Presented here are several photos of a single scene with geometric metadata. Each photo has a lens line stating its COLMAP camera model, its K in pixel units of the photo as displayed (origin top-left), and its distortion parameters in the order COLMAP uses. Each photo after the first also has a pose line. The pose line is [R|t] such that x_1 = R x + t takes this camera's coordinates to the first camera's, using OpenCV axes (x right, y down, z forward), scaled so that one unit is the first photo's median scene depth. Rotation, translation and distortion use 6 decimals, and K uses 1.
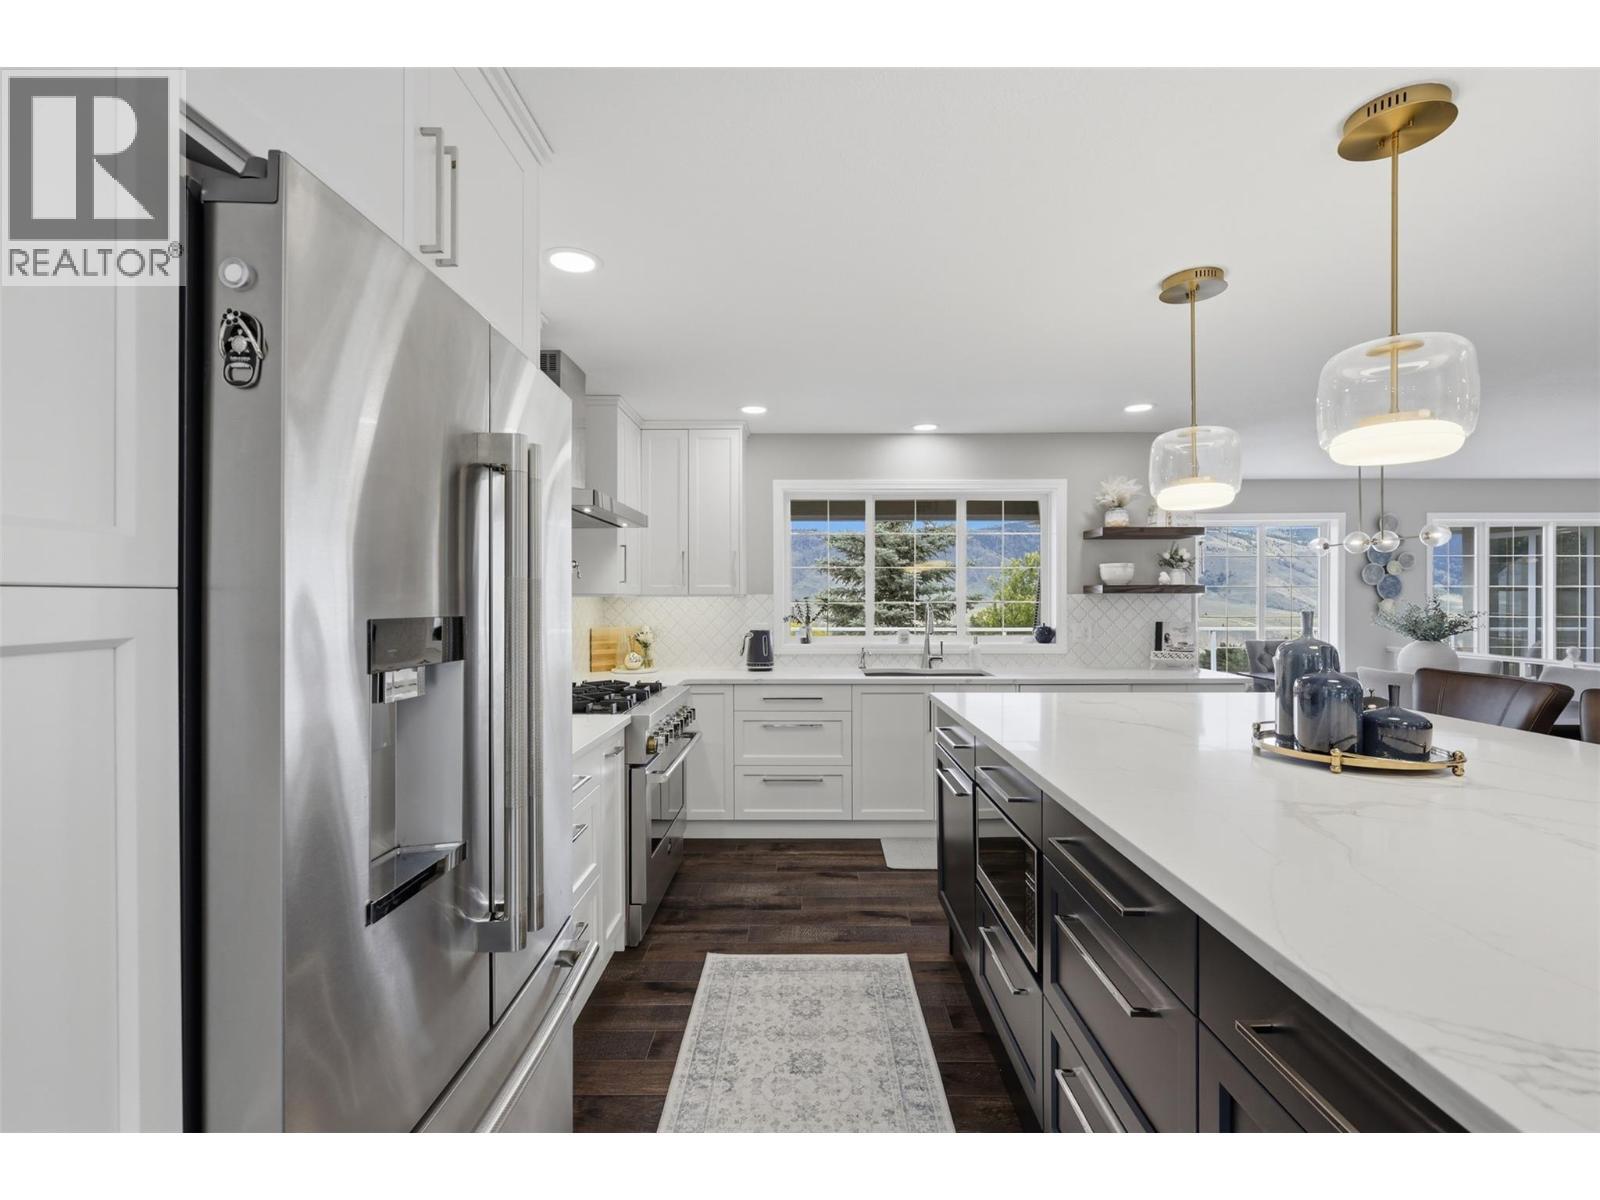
lens RADIAL K [[719.4, 0, 801.9], [0, 719.4, 603.7], [0, 0, 1]] dist [0.004044, 0.000080]
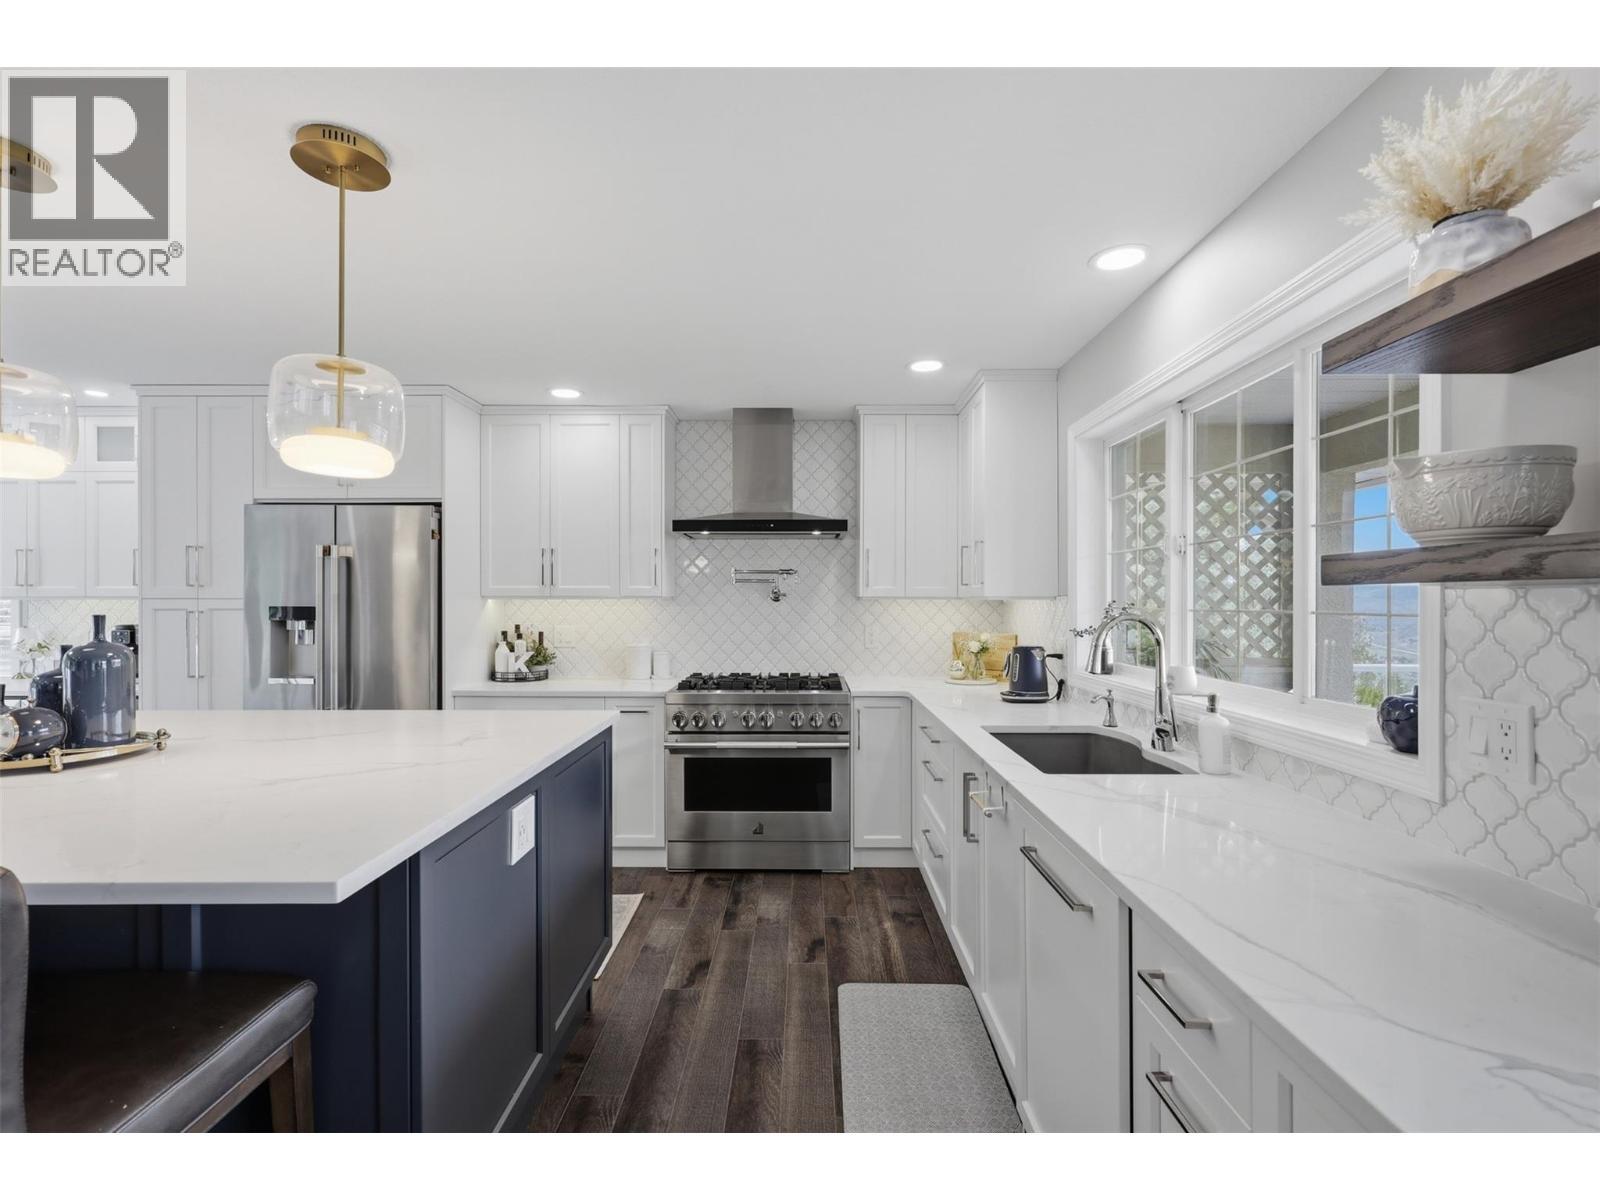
lens RADIAL K [[719.4, 0, 801.9], [0, 719.4, 603.7], [0, 0, 1]] dist [0.004044, 0.000080]
pose [[0.002797, -0.000425, -0.999996, 0.928481], [-0.007711, 0.999970, -0.000446, -0.004276], [0.999966, 0.007713, 0.002794, 1.079656]]
